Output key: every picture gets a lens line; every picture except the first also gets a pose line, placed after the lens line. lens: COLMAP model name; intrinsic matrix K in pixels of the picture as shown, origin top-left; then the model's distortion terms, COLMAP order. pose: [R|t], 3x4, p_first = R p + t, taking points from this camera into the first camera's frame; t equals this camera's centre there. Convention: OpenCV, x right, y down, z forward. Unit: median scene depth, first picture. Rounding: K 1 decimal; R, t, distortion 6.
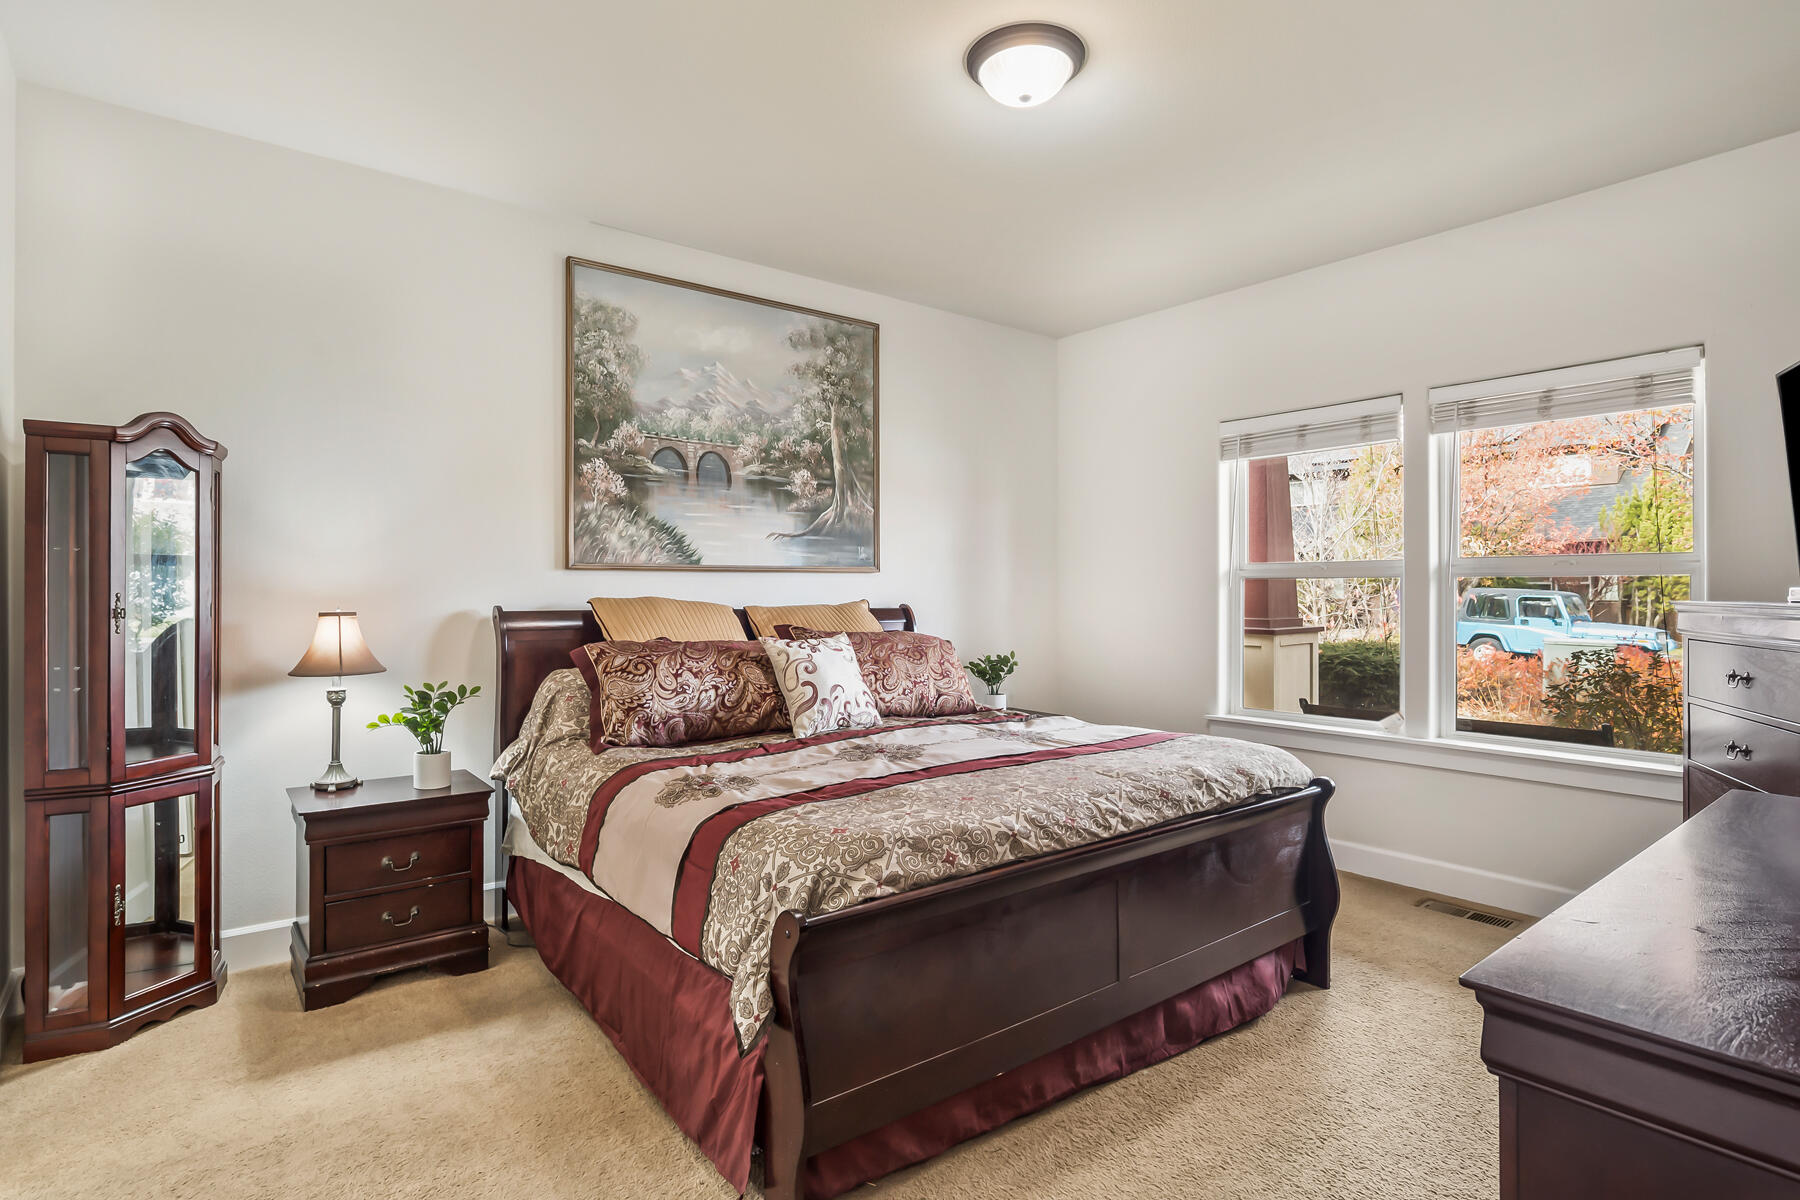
lens RADIAL K [[917.4, 0, 899.4], [0, 917.4, 591.5], [0, 0, 1]] dist [-0.006869, 0.002694]
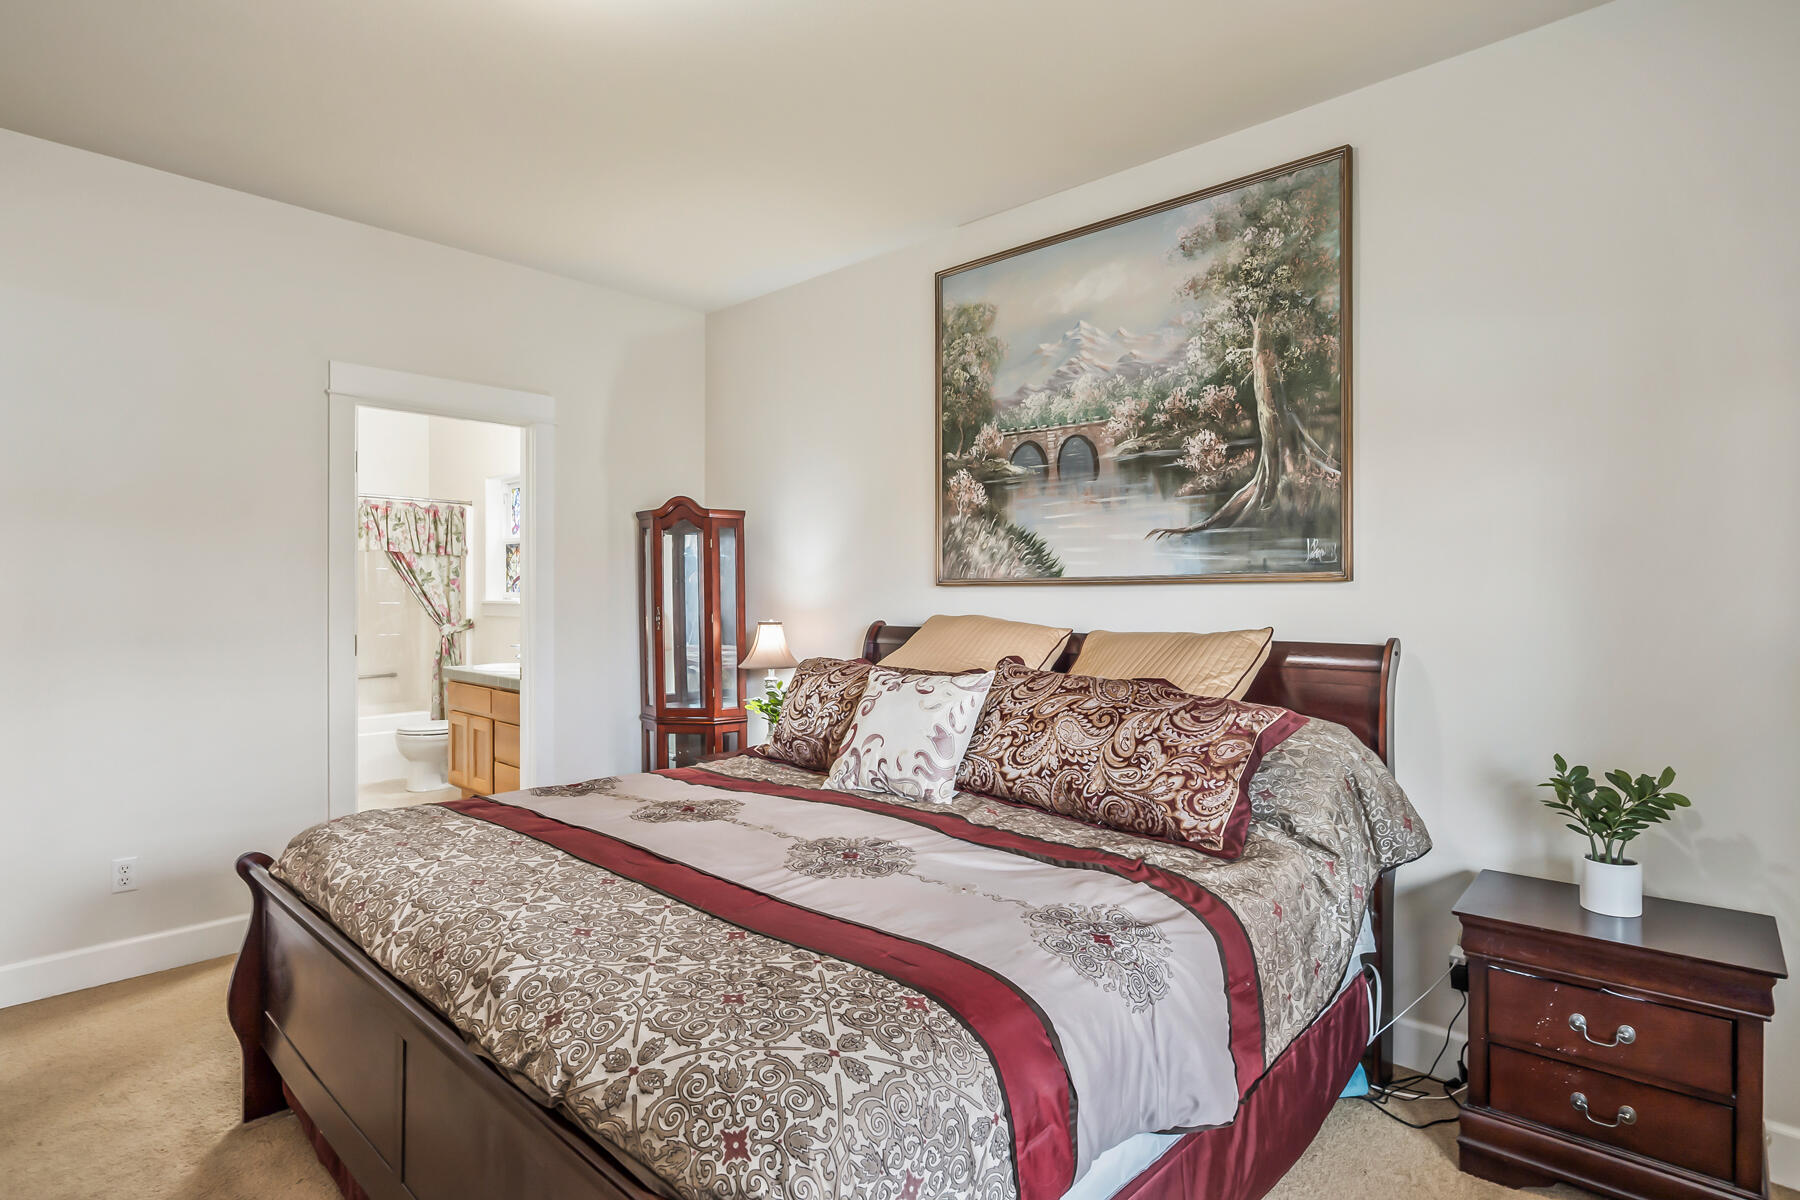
lens RADIAL K [[917.4, 0, 899.7], [0, 917.4, 600.0], [0, 0, 1]] dist [-0.006869, 0.002694]
pose [[0.166451, 0.005123, -0.986036, 0.548008], [-0.003762, 0.999983, 0.004561, -0.011734], [0.986043, 0.002950, 0.166467, 0.702338]]
